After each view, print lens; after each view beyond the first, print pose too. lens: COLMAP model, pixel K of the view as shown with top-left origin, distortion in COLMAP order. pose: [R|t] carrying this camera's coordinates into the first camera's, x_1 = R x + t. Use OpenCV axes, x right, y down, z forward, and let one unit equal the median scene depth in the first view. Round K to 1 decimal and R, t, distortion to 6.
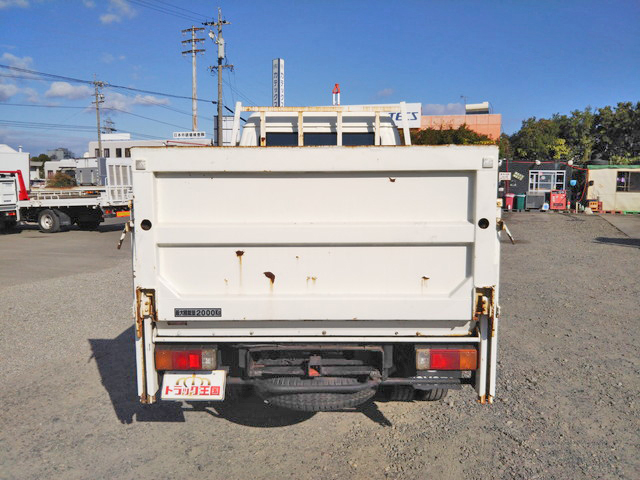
lens RADIAL K [[564.0, 0, 320.0], [0, 564.0, 240.0], [0, 0, 1]] dist [-0.021942, -0.003721]
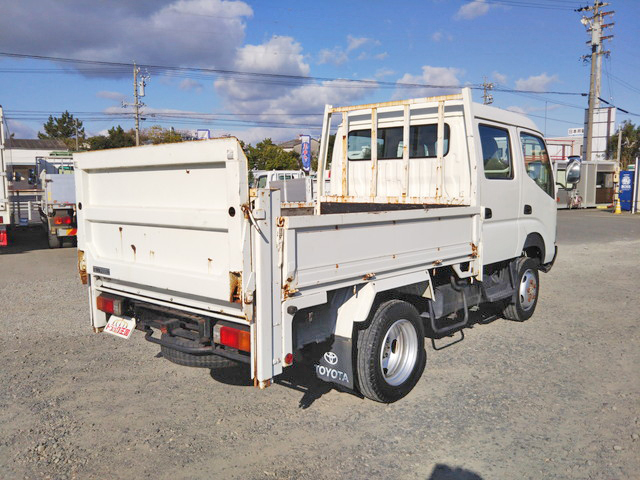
lens RADIAL K [[555.1, 0, 320.0], [0, 555.1, 240.0], [0, 0, 1]] dist [-0.003739, 0.012273]
pose [[0.765358, 0.059727, -0.640828, 0.792260], [-0.058390, 0.998022, 0.023281, -0.006689], [0.640951, 0.019600, 0.767331, 0.225649]]
